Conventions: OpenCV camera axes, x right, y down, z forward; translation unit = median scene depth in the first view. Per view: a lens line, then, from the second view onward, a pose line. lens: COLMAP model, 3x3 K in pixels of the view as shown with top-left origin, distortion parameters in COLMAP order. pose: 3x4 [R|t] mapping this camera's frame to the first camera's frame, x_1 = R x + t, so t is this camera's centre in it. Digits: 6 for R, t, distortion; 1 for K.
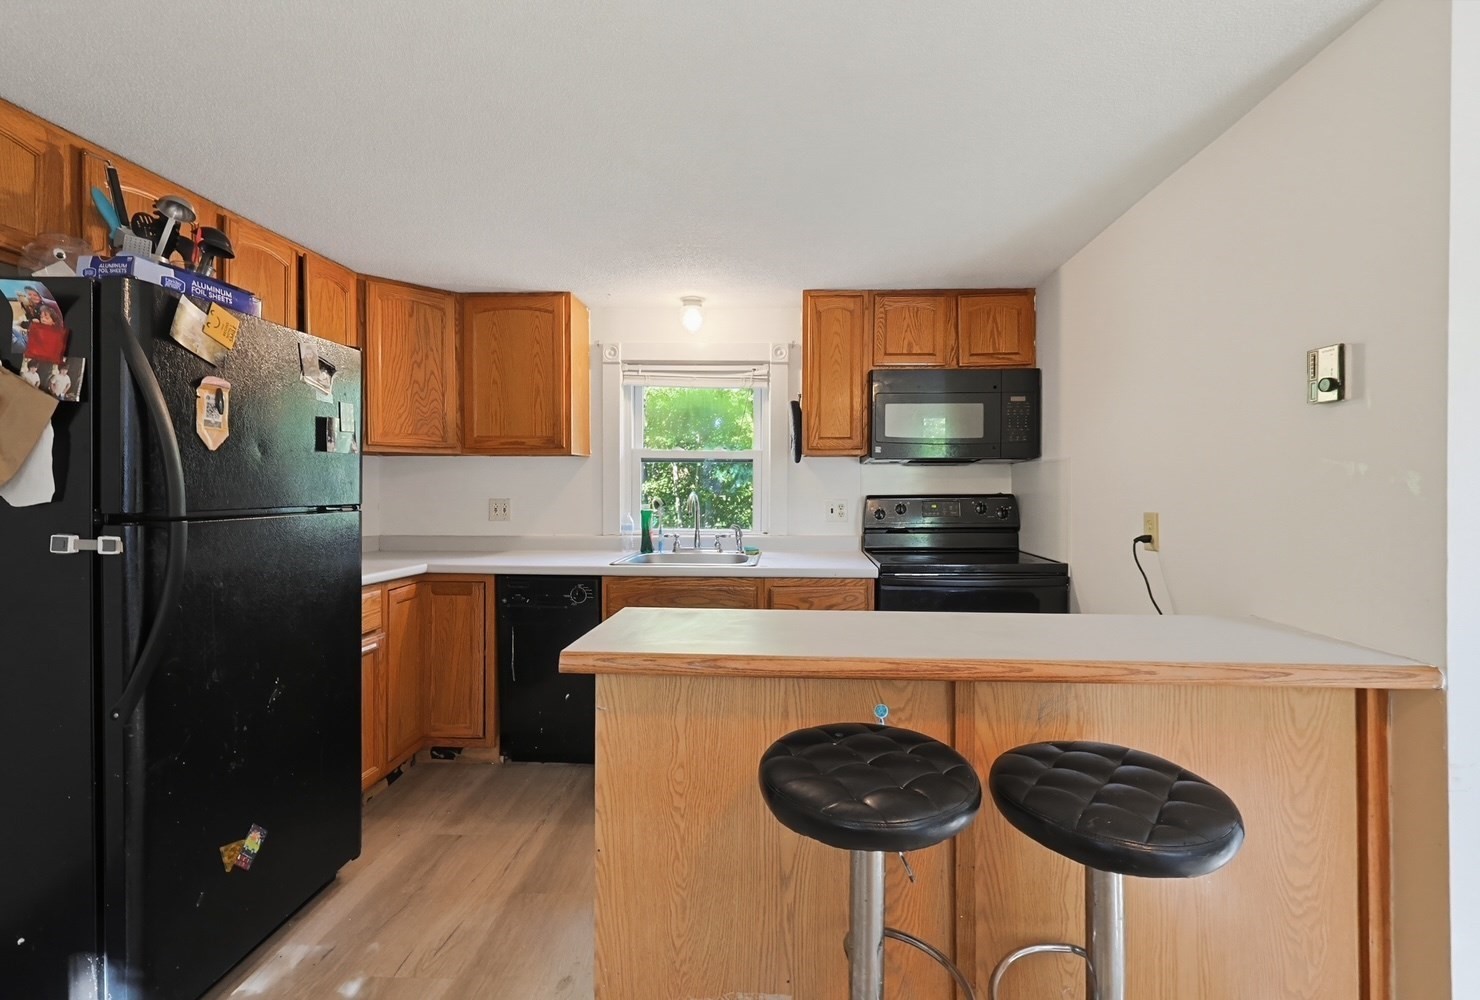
lens RADIAL K [[640.0, 0, 746.2], [0, 640.0, 491.5], [0, 0, 1]] dist [-0.003236, -0.000106]
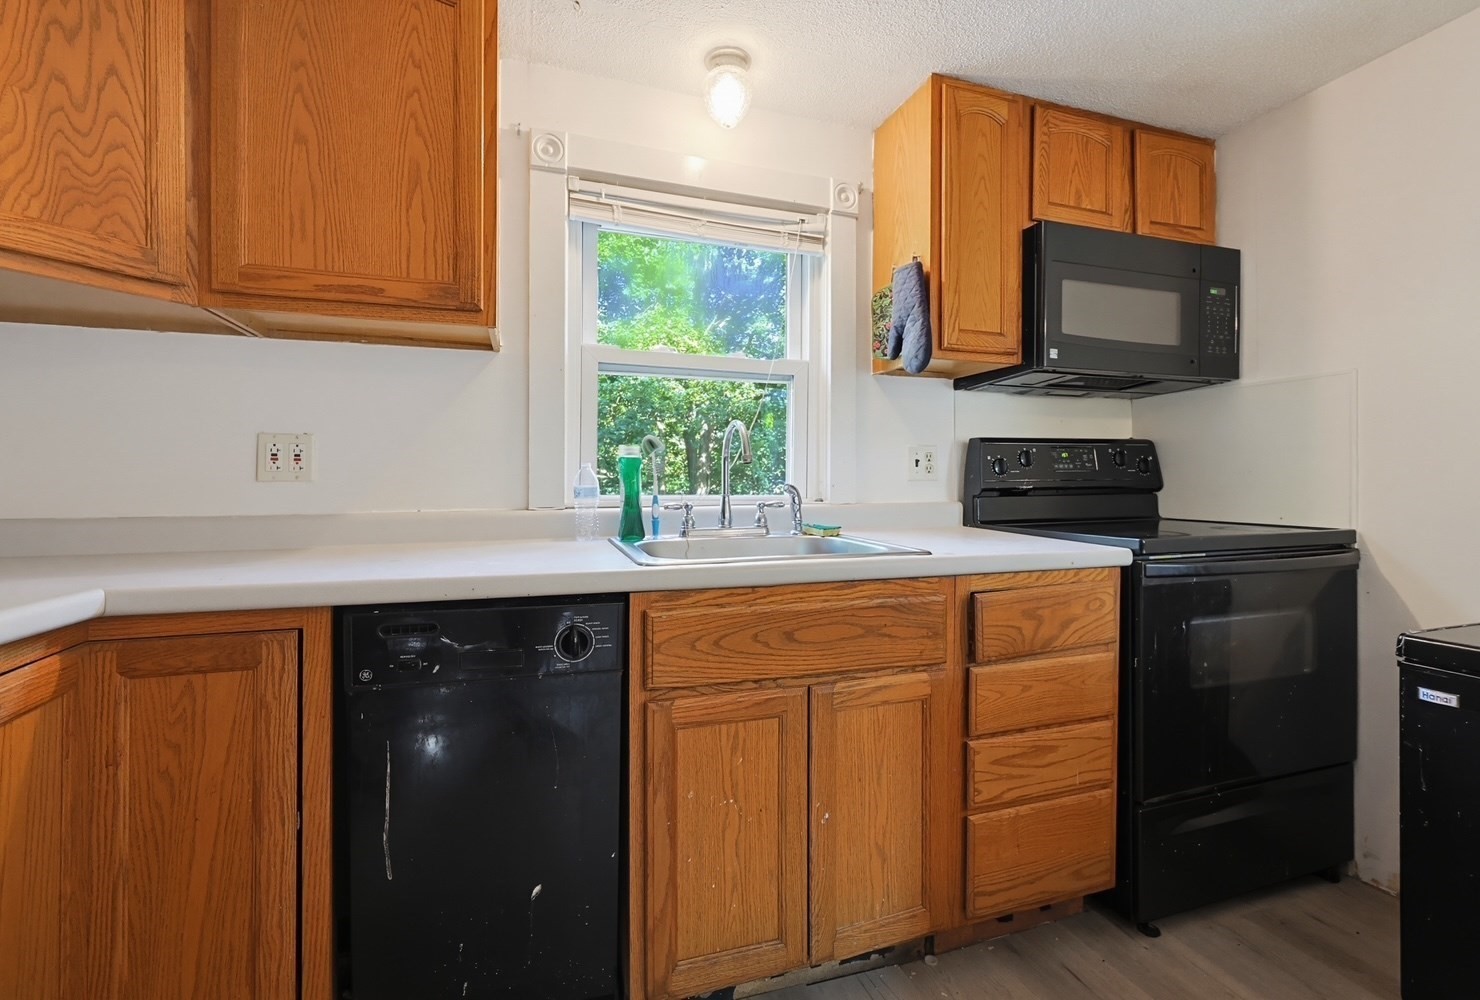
lens RADIAL K [[640.0, 0, 715.6], [0, 640.0, 477.4], [0, 0, 1]] dist [-0.003236, -0.000106]
pose [[0.932444, 0.000473, 0.361315, -0.289705], [0.003807, 0.999931, -0.011134, 0.053235], [-0.361295, 0.011757, 0.932377, 0.516413]]
